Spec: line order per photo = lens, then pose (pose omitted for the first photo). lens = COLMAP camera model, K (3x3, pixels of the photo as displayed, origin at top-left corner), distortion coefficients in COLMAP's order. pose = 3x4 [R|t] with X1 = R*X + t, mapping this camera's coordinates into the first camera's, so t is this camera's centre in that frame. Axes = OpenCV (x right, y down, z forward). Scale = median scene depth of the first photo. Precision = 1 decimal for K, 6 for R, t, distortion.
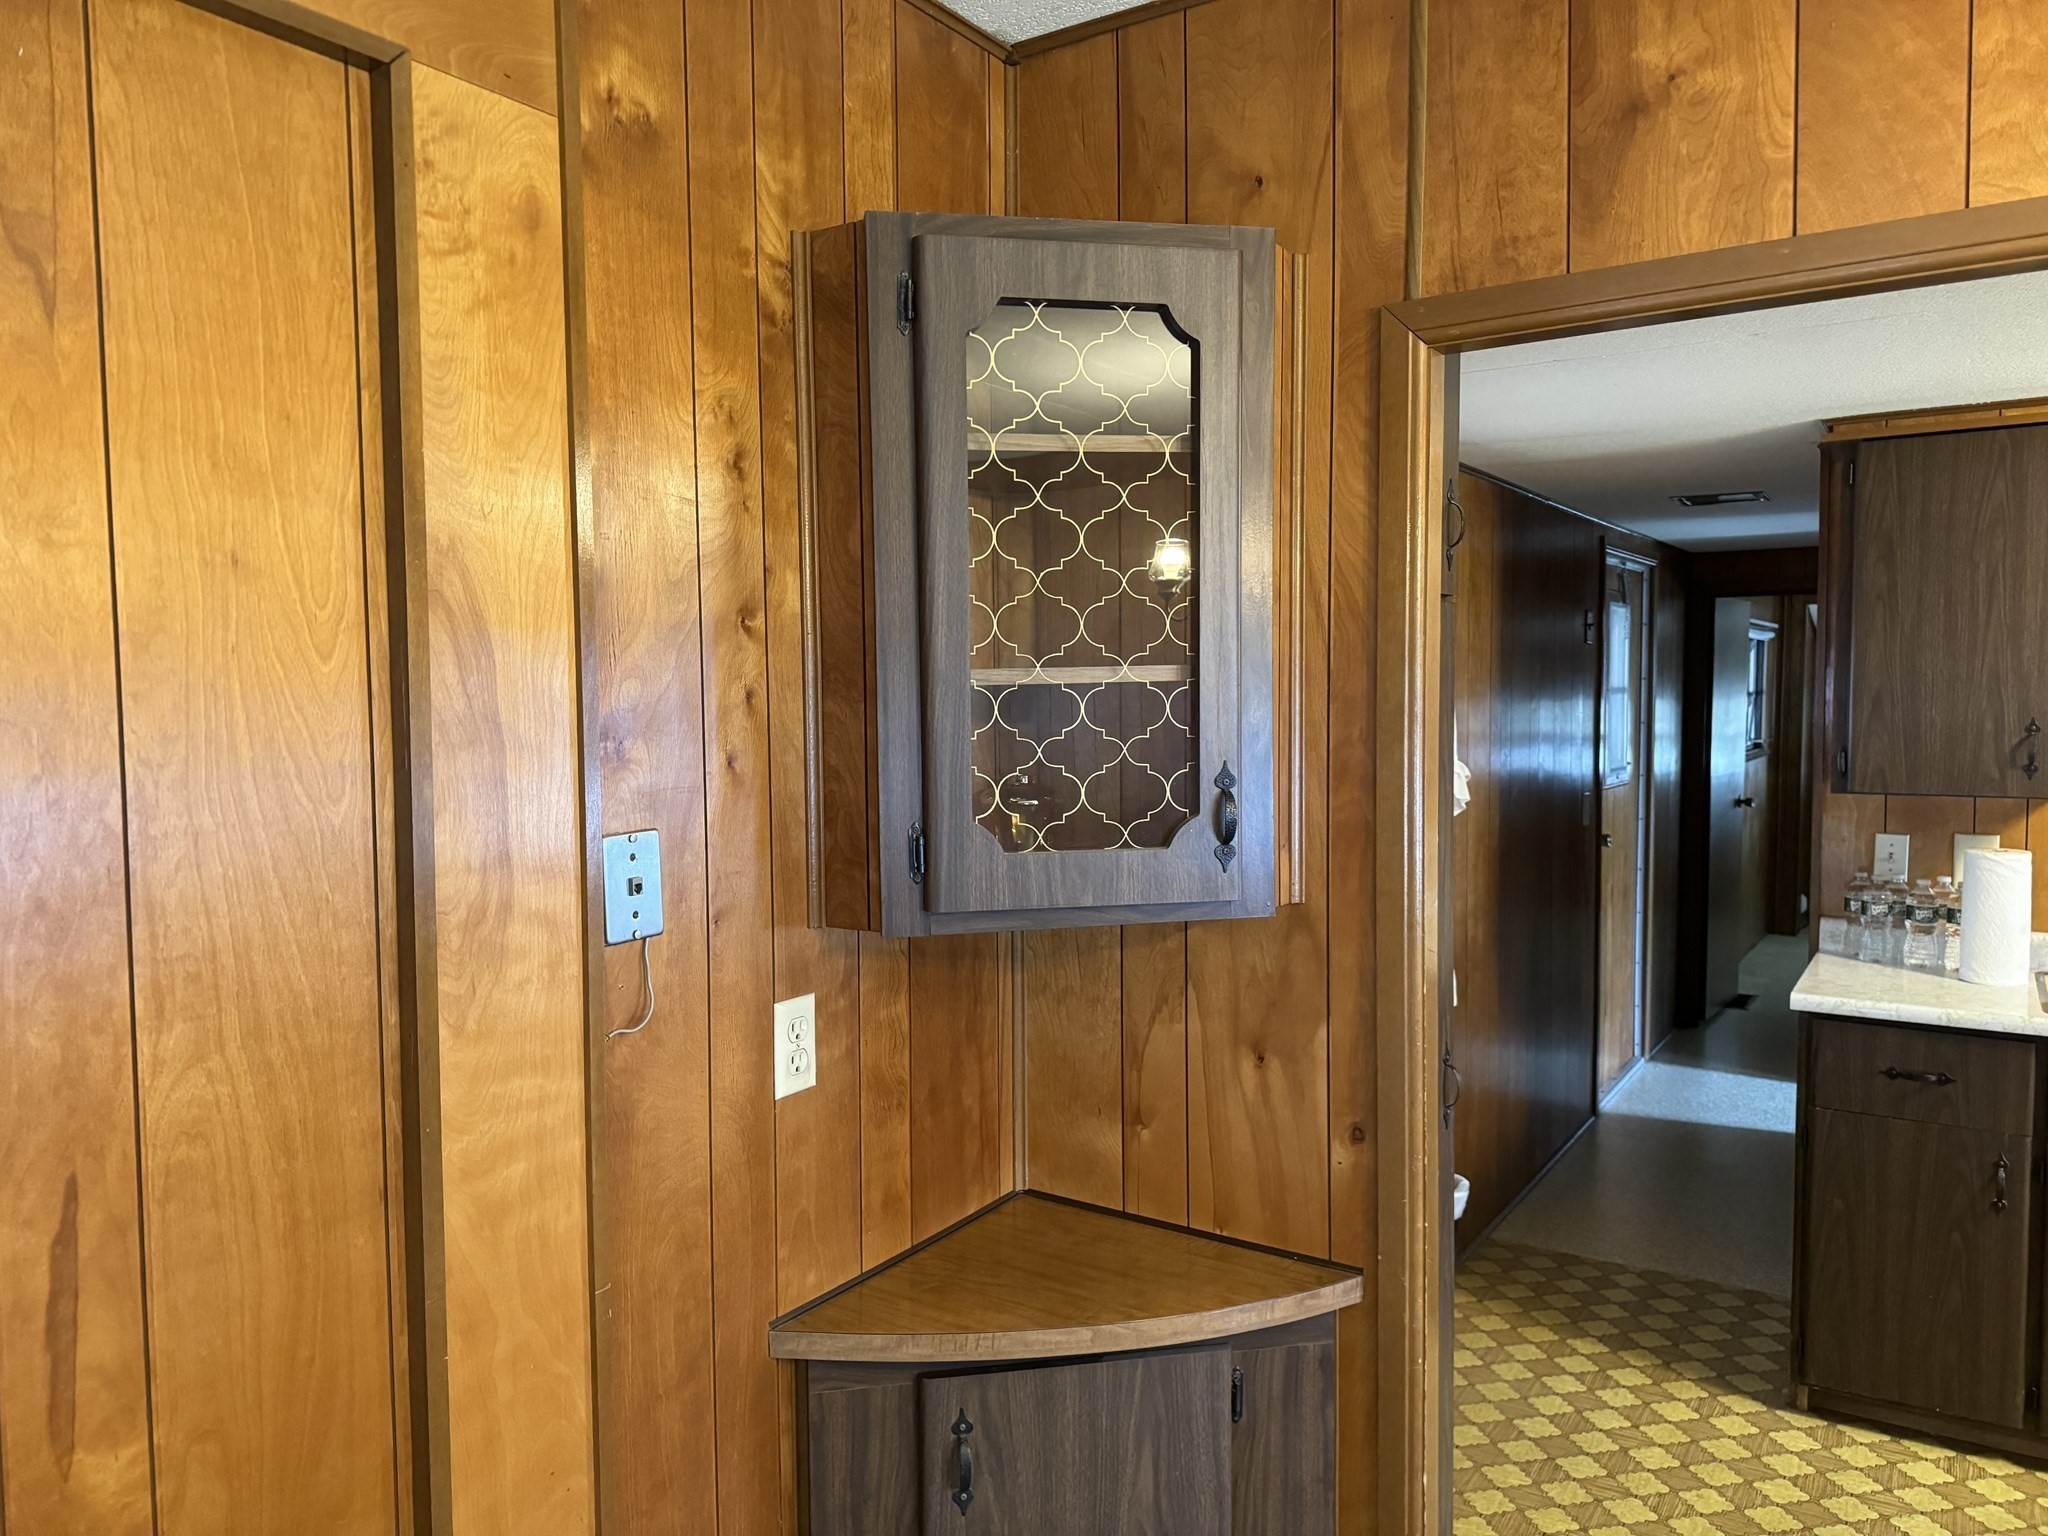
lens RADIAL K [[1423.6, 0, 1037.7], [0, 1423.6, 759.2], [0, 0, 1]] dist [0.012151, -0.006993]
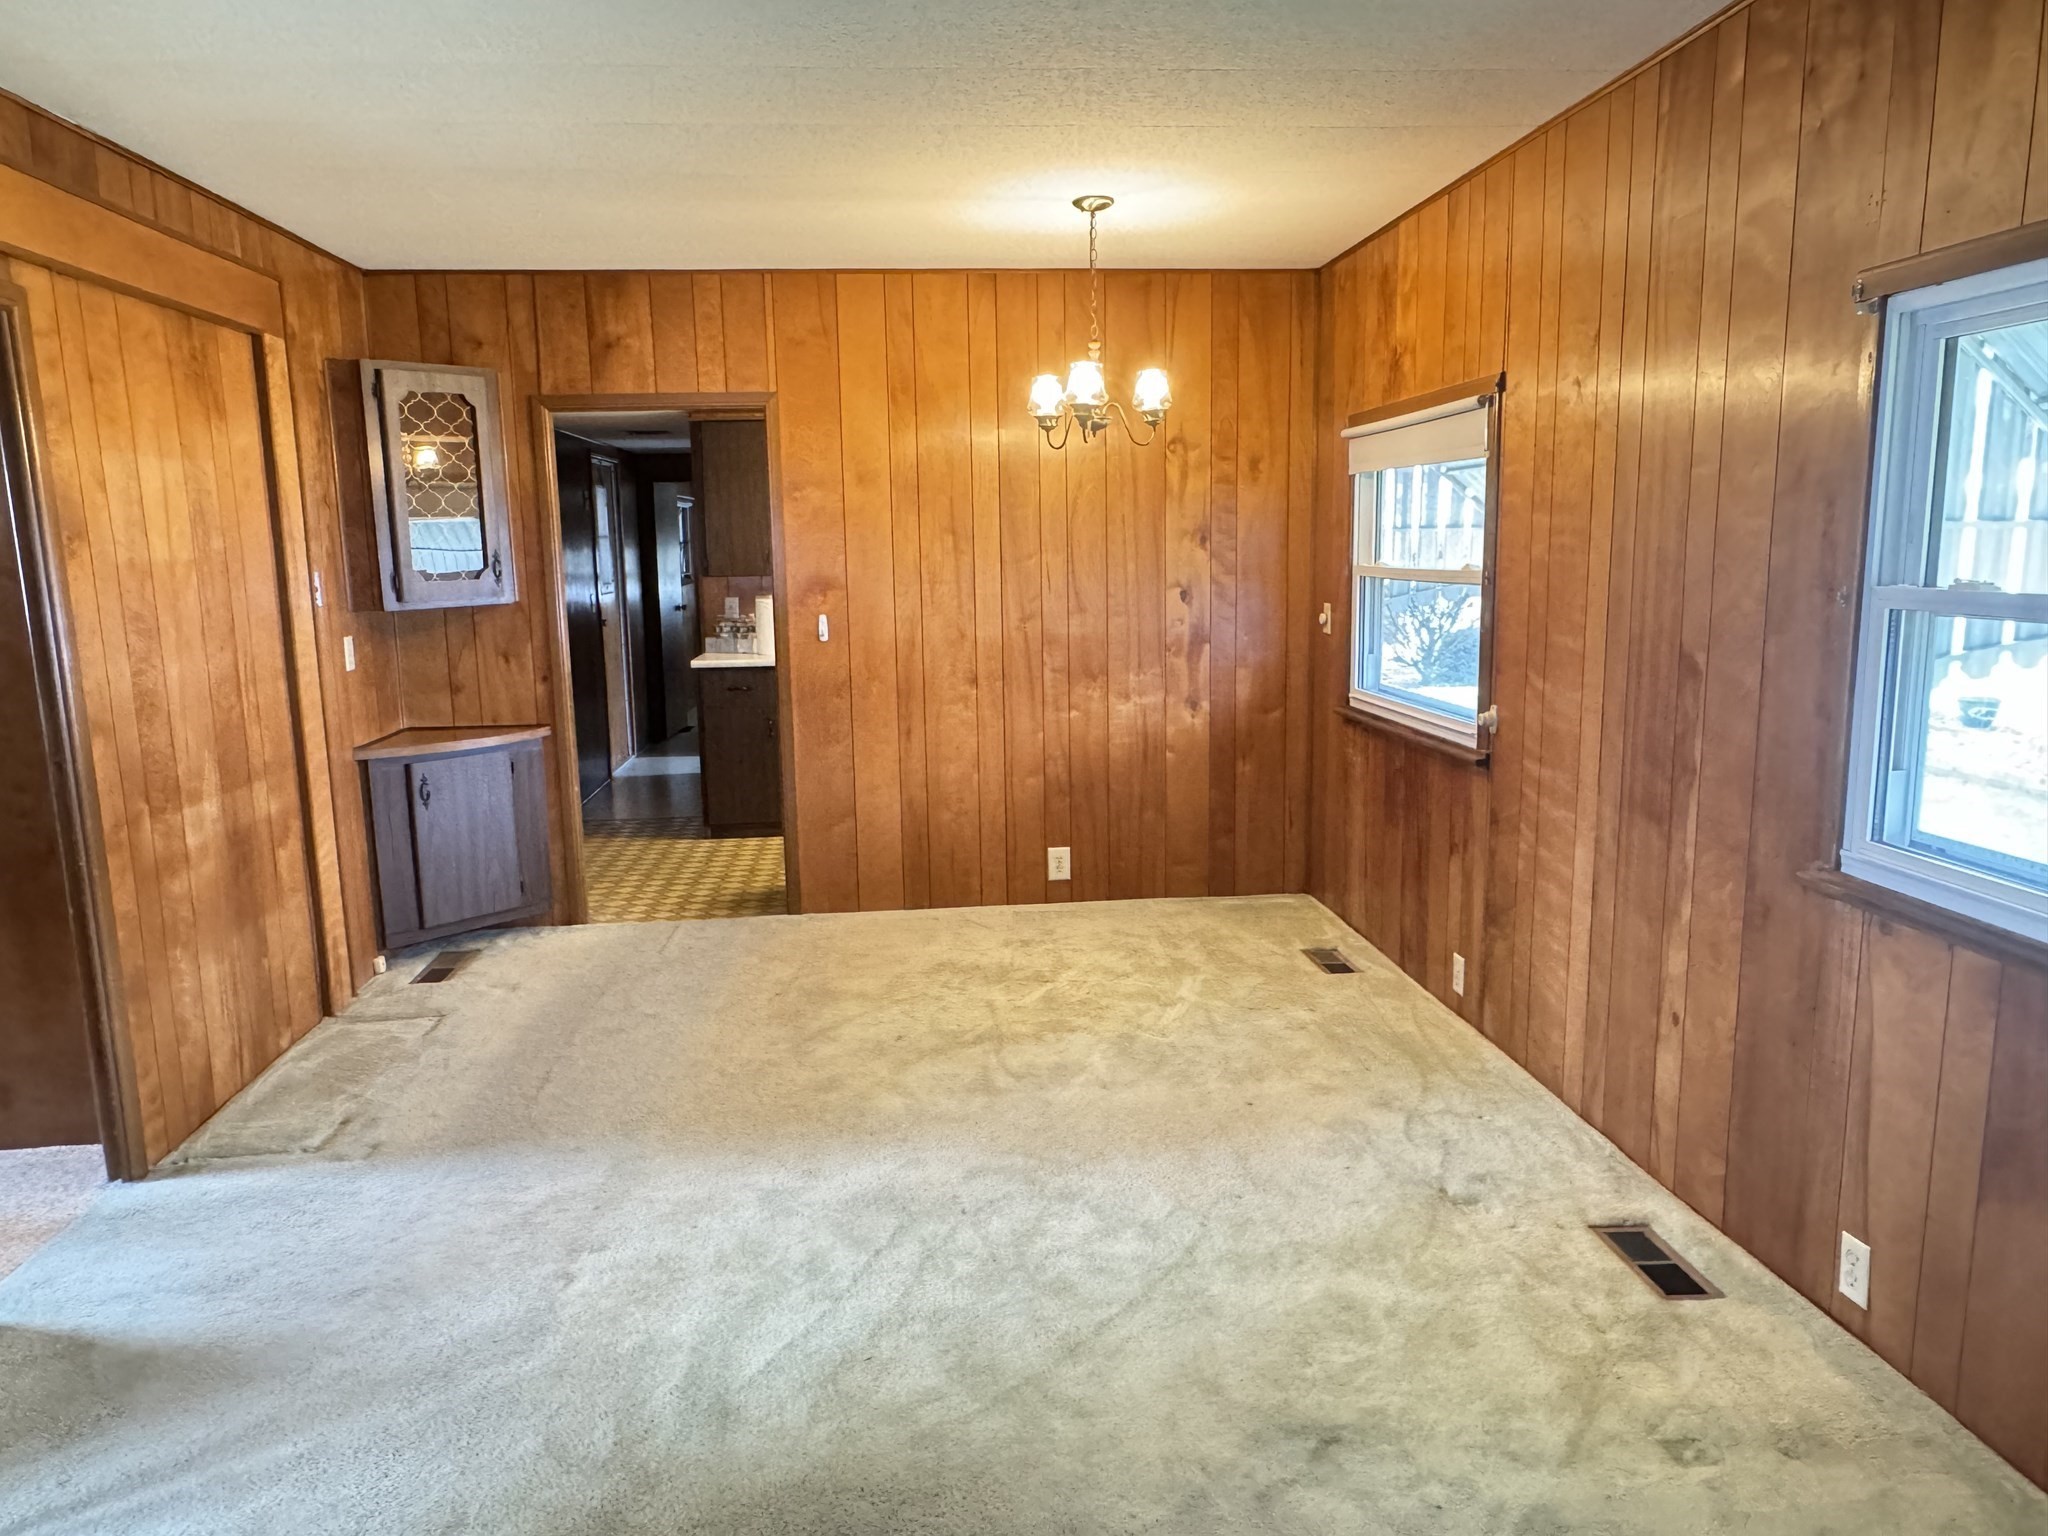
lens RADIAL K [[1400.1, 0, 1017.6], [0, 1400.1, 773.7], [0, 0, 1]] dist [0.005276, -0.005164]
pose [[0.775582, -0.111276, 0.621362, -0.515085], [0.044349, 0.991513, 0.122208, 0.089771], [-0.629687, -0.067225, 0.773935, -1.149450]]
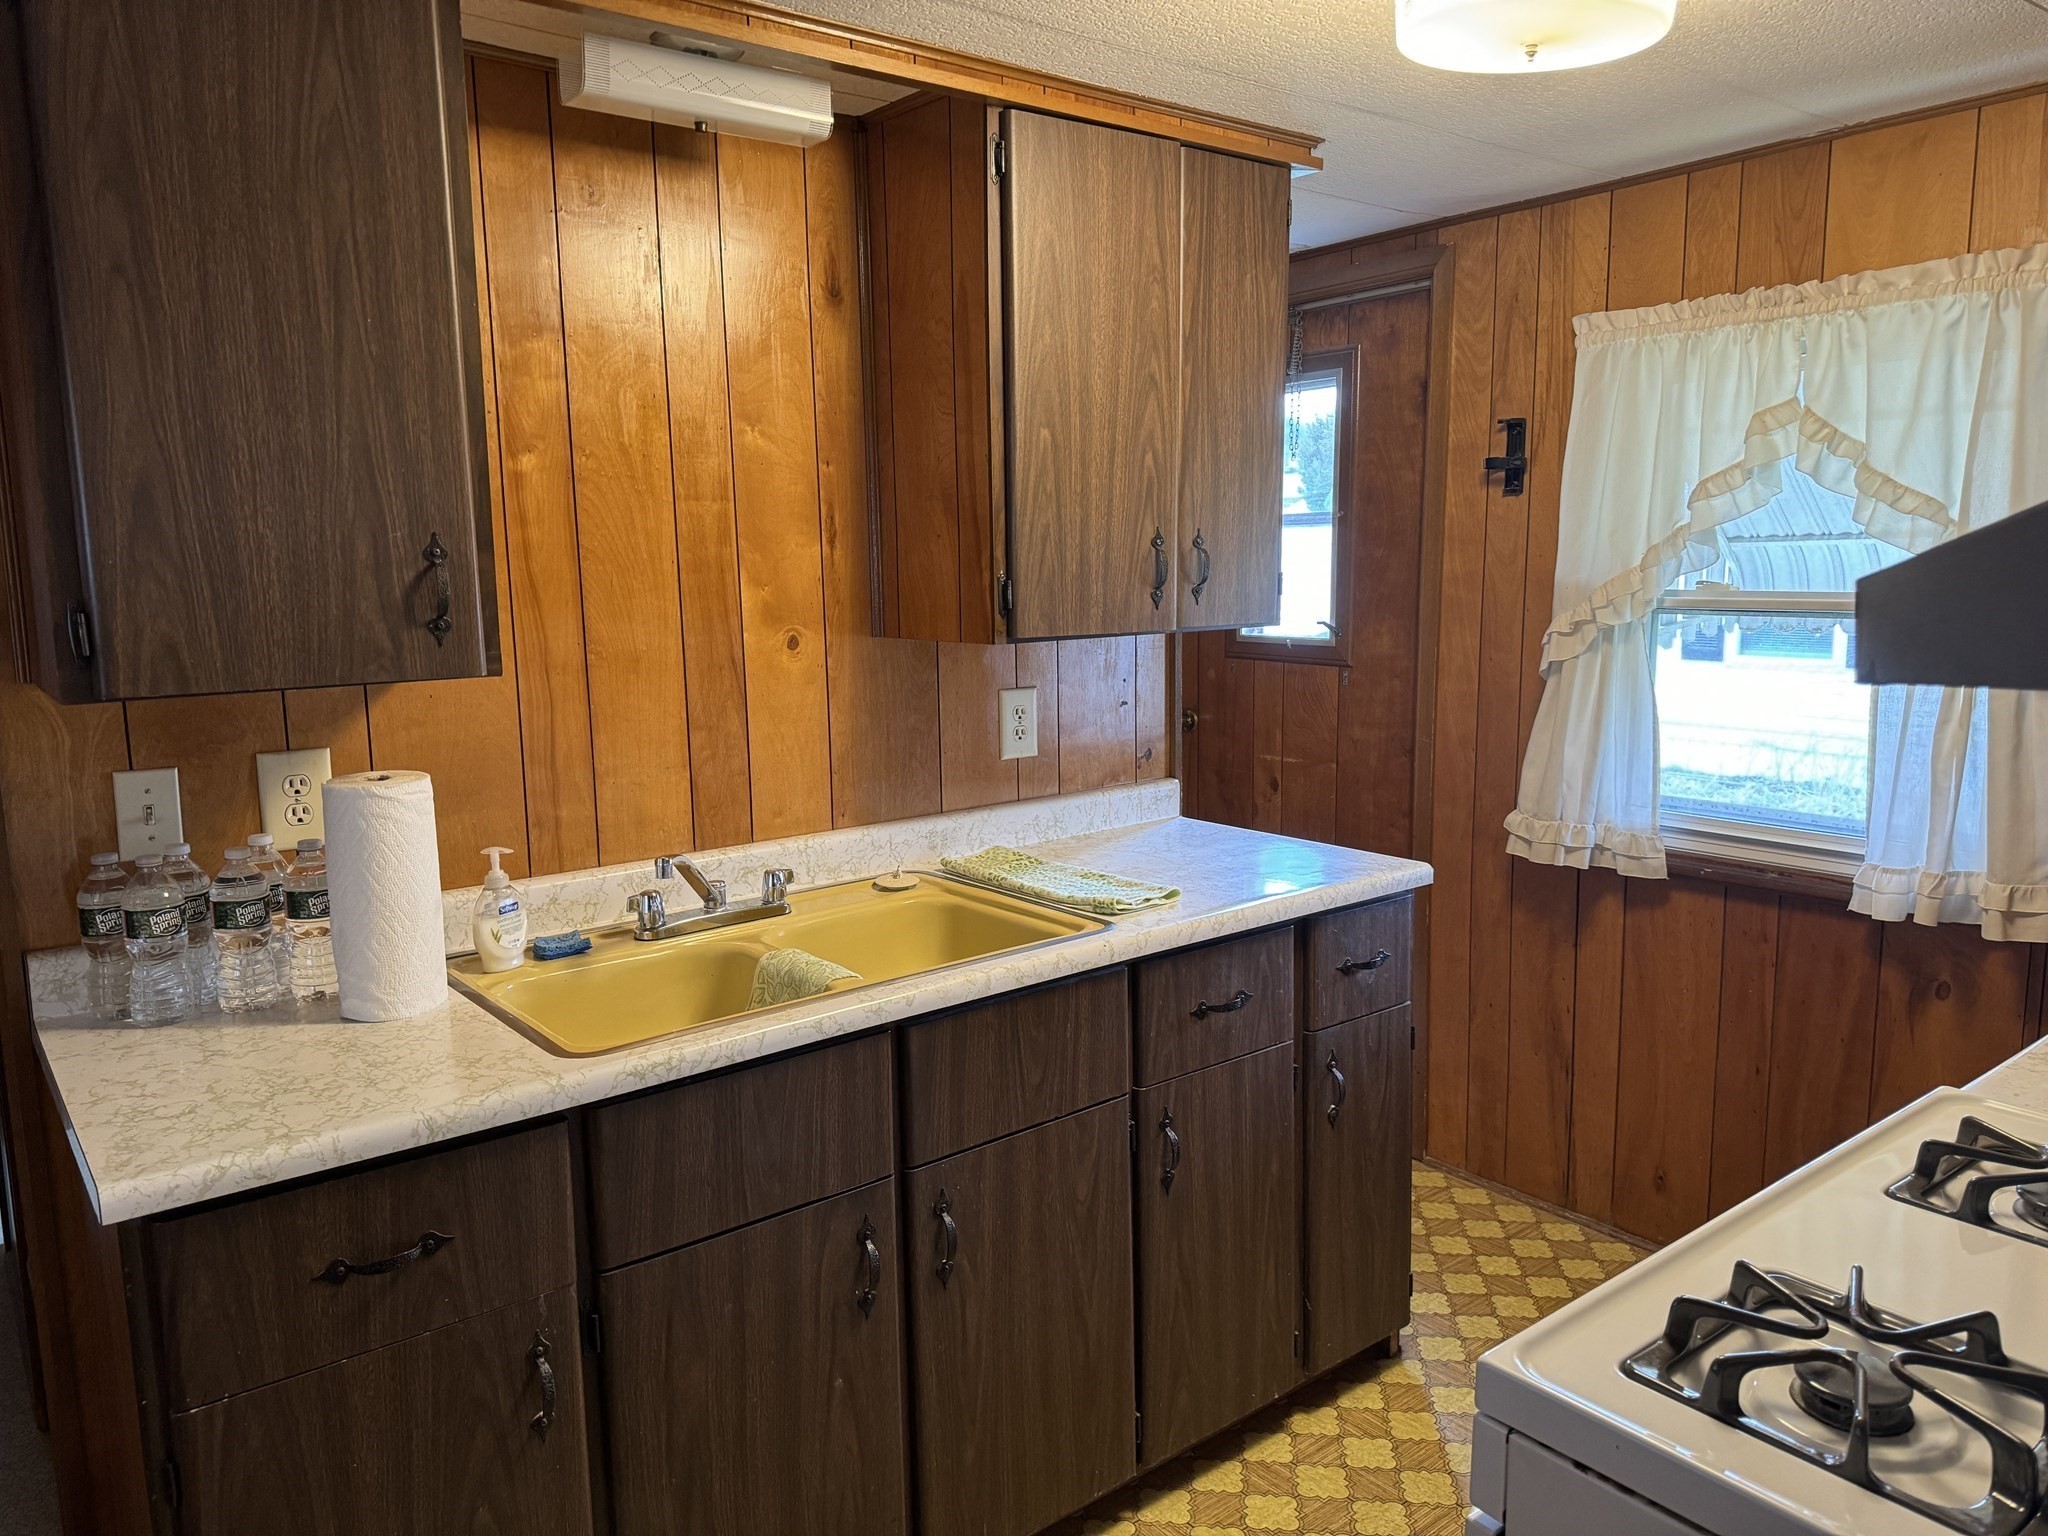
lens RADIAL K [[1423.6, 0, 1036.2], [0, 1423.6, 771.0], [0, 0, 1]] dist [0.012151, -0.006993]
pose [[0.307273, -0.143613, 0.940722, 0.233133], [0.060636, 0.989493, 0.131253, 0.003678], [-0.949688, 0.016711, 0.312753, 0.599998]]
